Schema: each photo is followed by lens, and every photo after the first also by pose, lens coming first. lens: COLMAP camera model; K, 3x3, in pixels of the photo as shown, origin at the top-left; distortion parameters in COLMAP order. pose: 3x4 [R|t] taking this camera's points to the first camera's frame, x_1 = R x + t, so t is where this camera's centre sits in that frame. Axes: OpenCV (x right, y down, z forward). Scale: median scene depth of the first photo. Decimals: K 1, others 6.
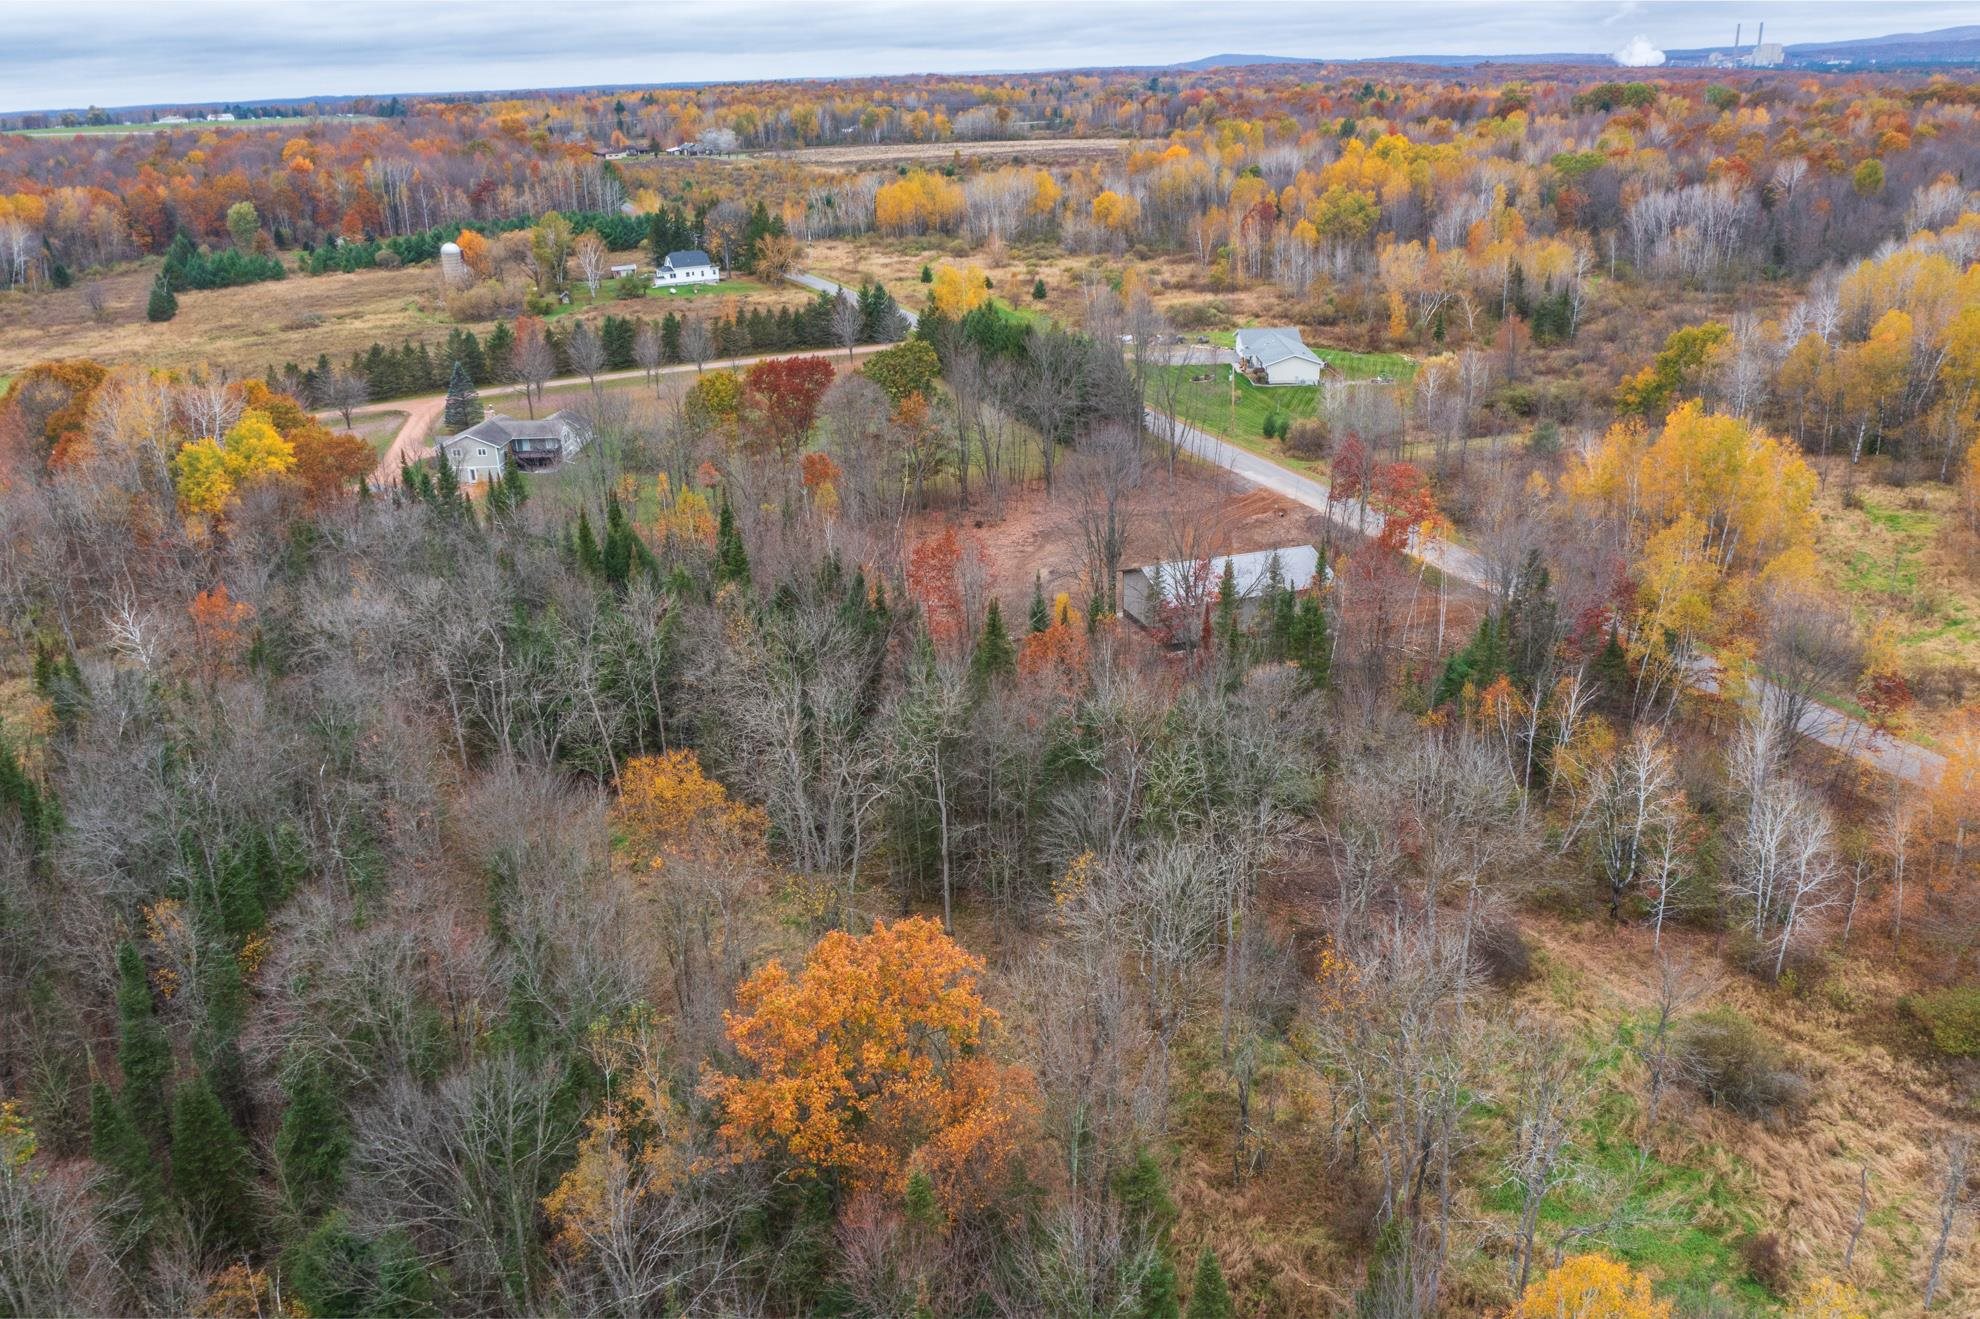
lens RADIAL K [[1566.5, 0, 993.6], [0, 1566.5, 668.4], [0, 0, 1]] dist [-0.008949, -0.011831]
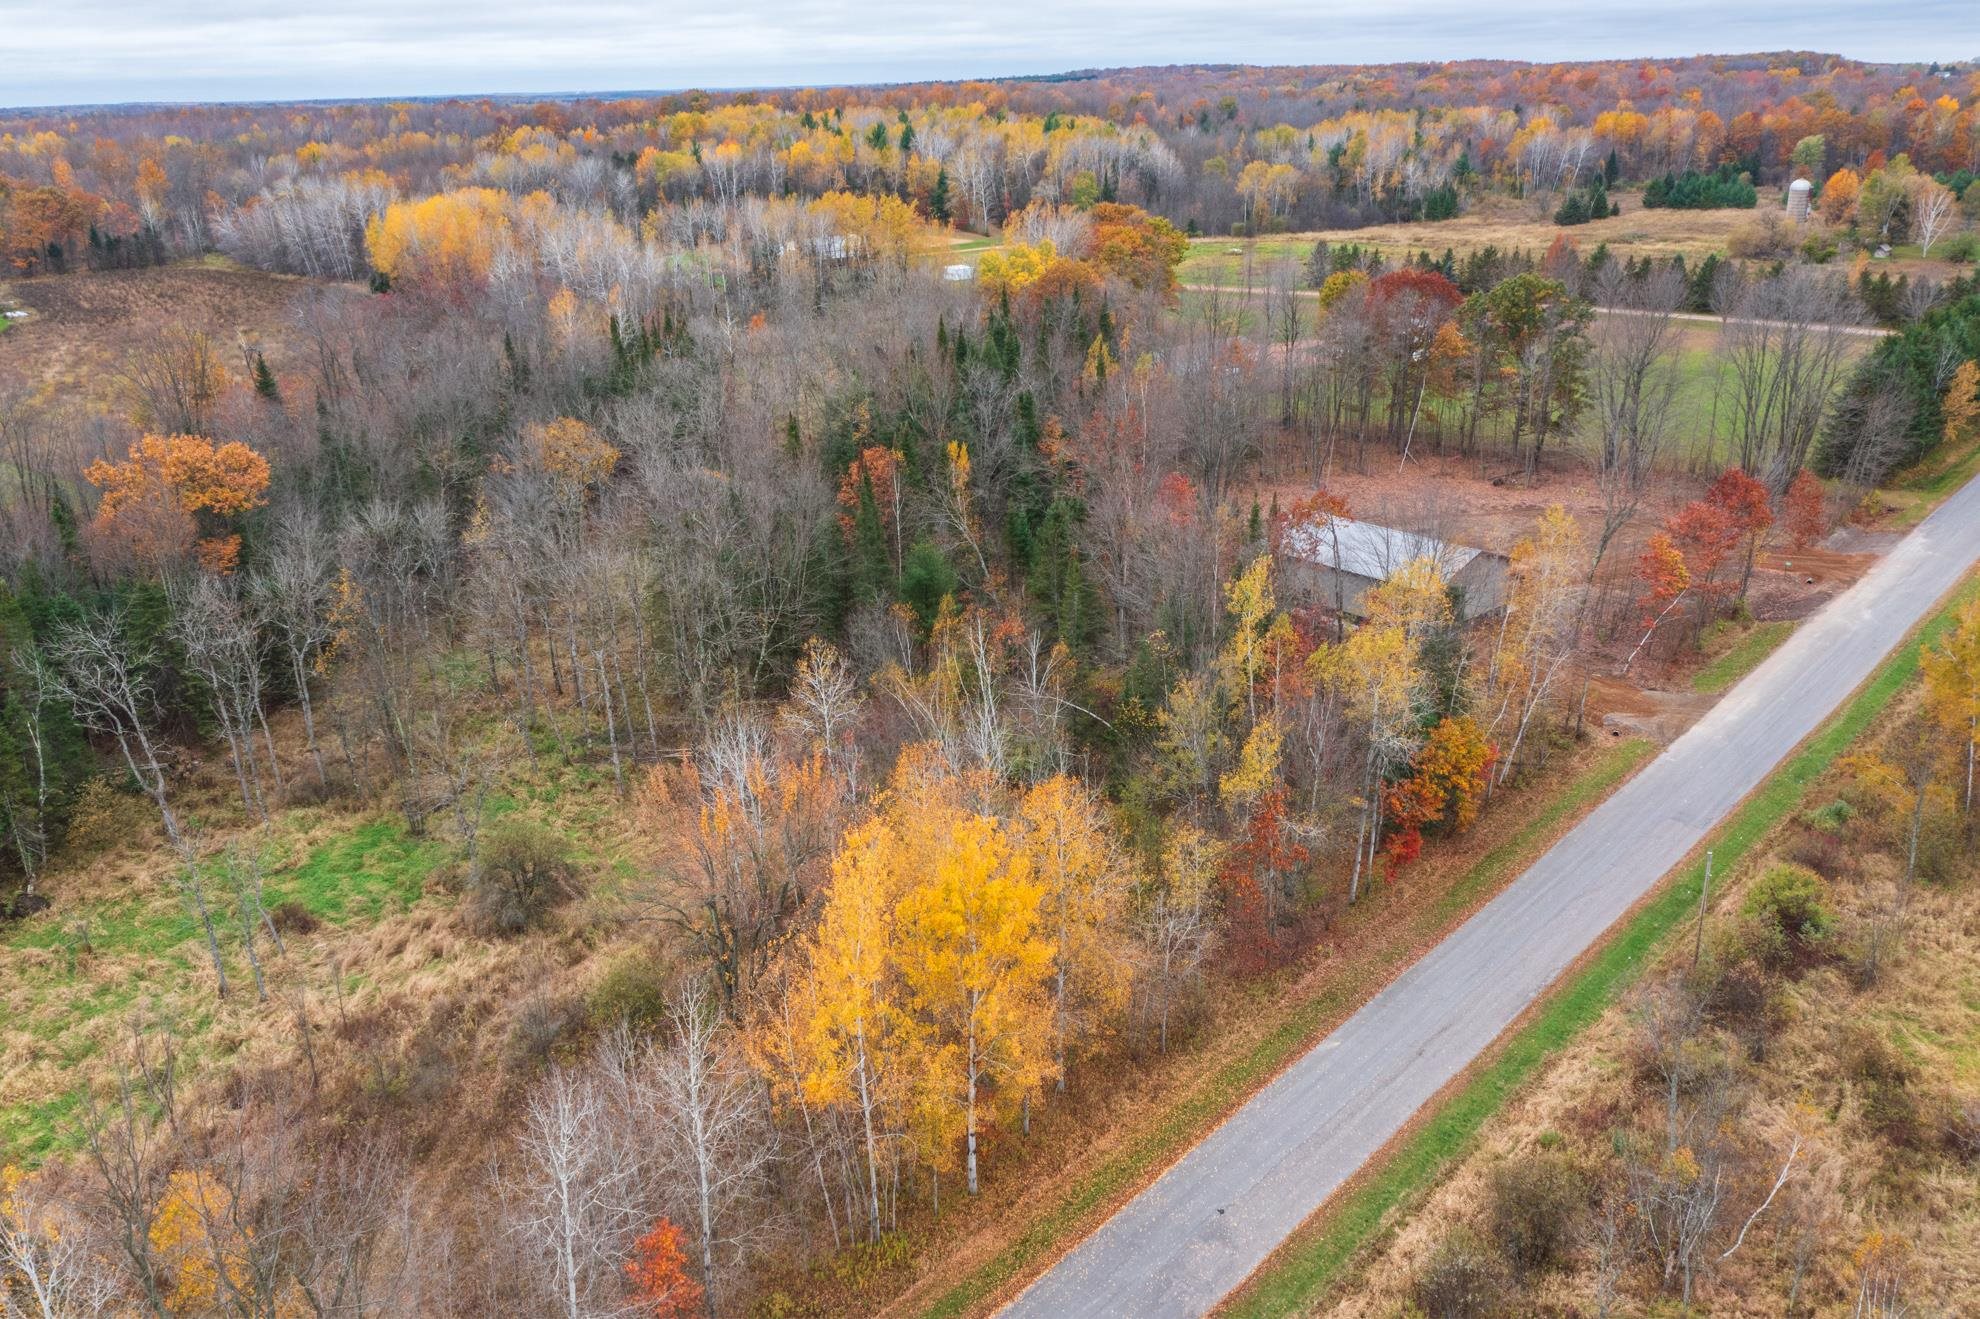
lens RADIAL K [[1566.5, 0, 998.8], [0, 1566.5, 654.3], [0, 0, 1]] dist [-0.008949, -0.011831]
pose [[0.377455, 0.347184, -0.858482, 0.371279], [-0.328390, 0.916993, 0.226462, -0.059265], [0.865845, 0.196437, 0.460135, 0.188102]]
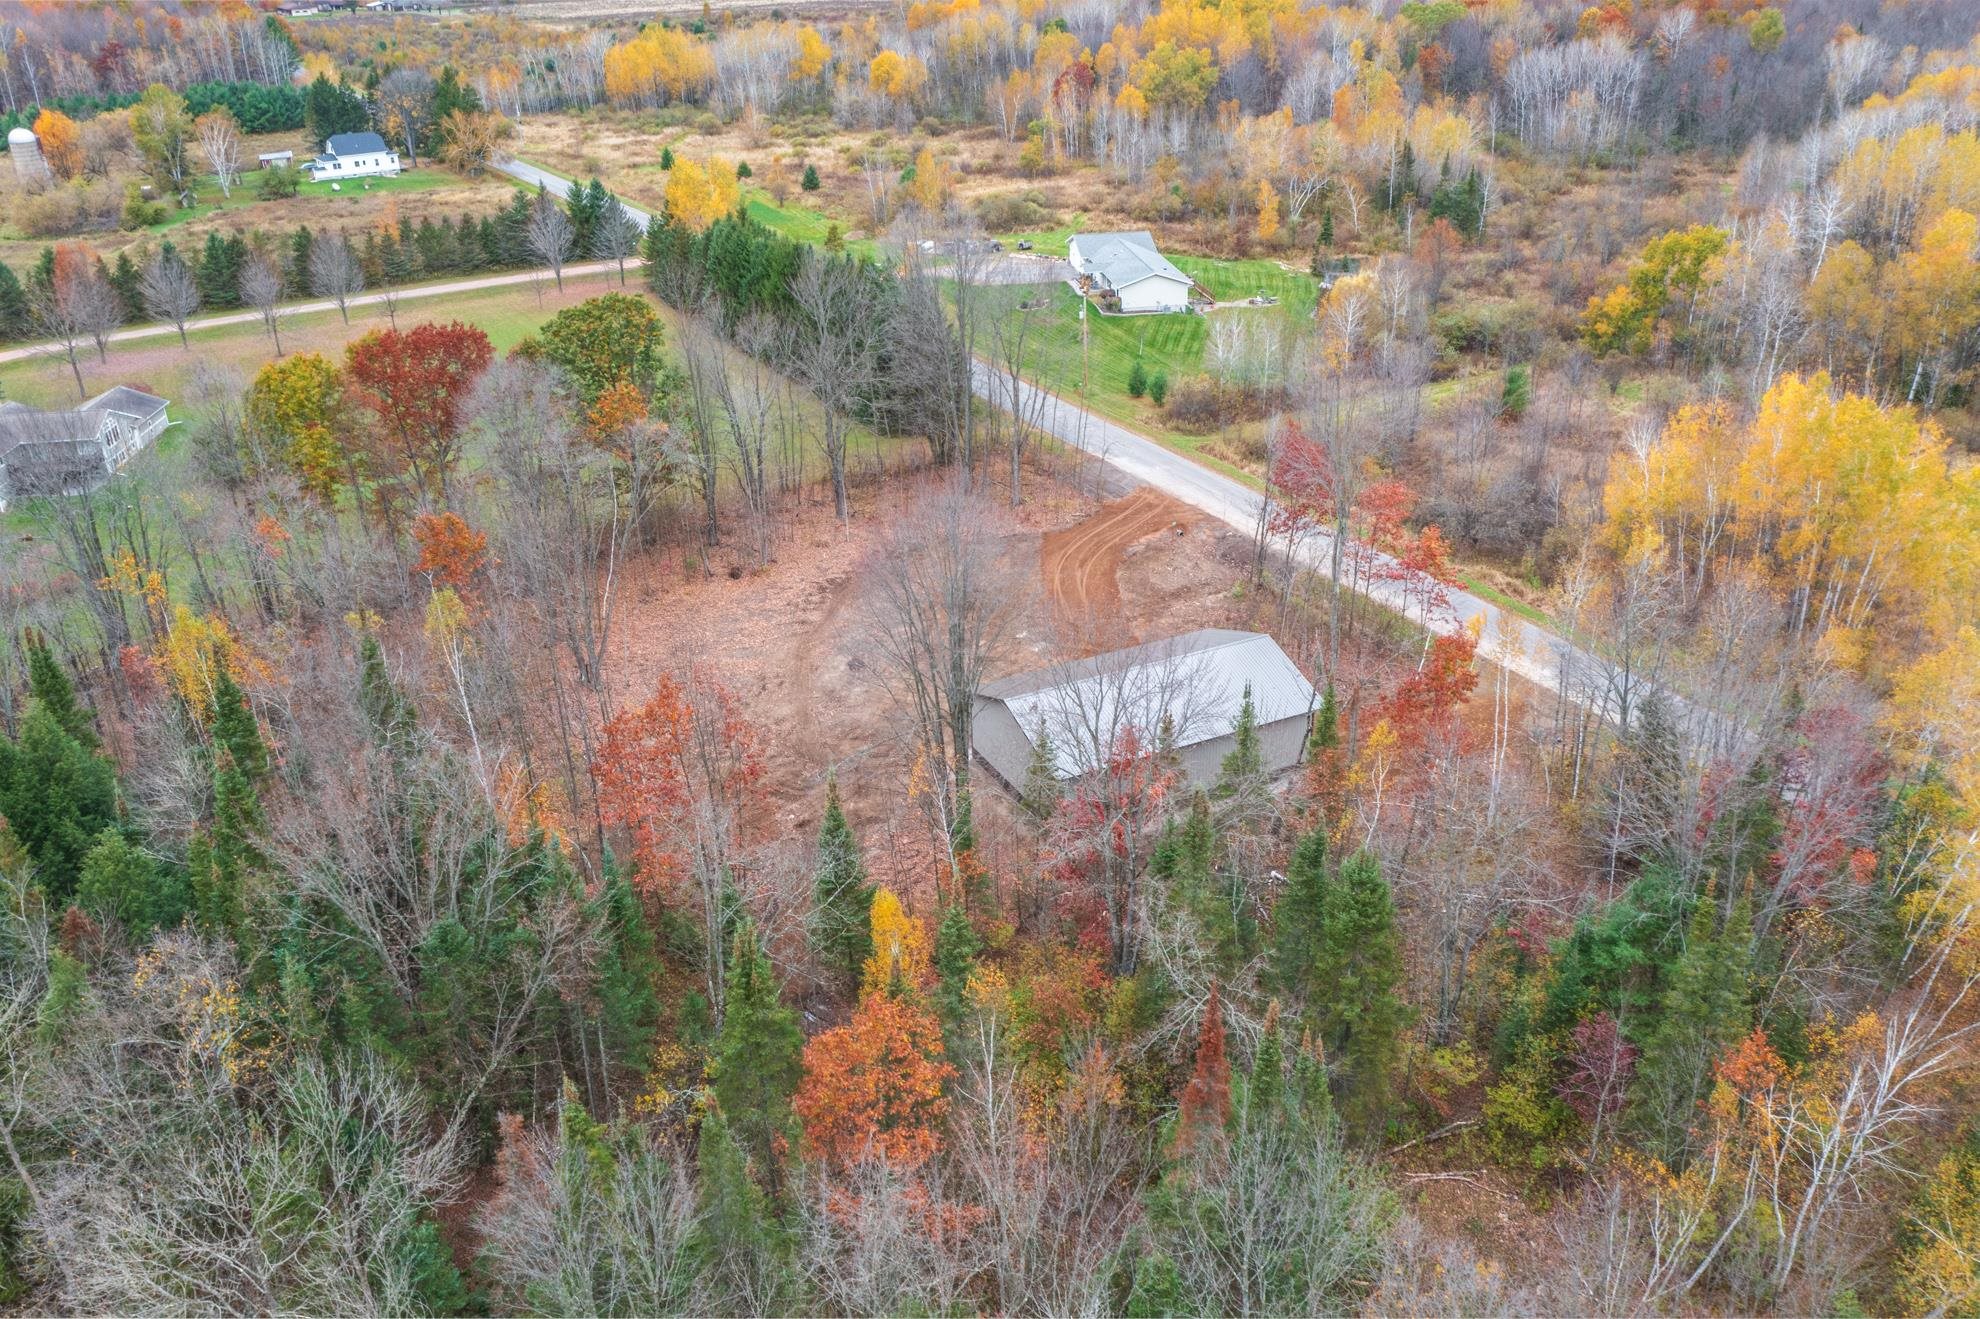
lens RADIAL K [[1566.5, 0, 983.1], [0, 1566.5, 655.5], [0, 0, 1]] dist [-0.008949, -0.011831]
pose [[0.991110, -0.052257, 0.122351, 0.006098], [0.043161, 0.996185, 0.075850, -0.054586], [-0.125848, -0.069895, 0.989584, 0.177980]]
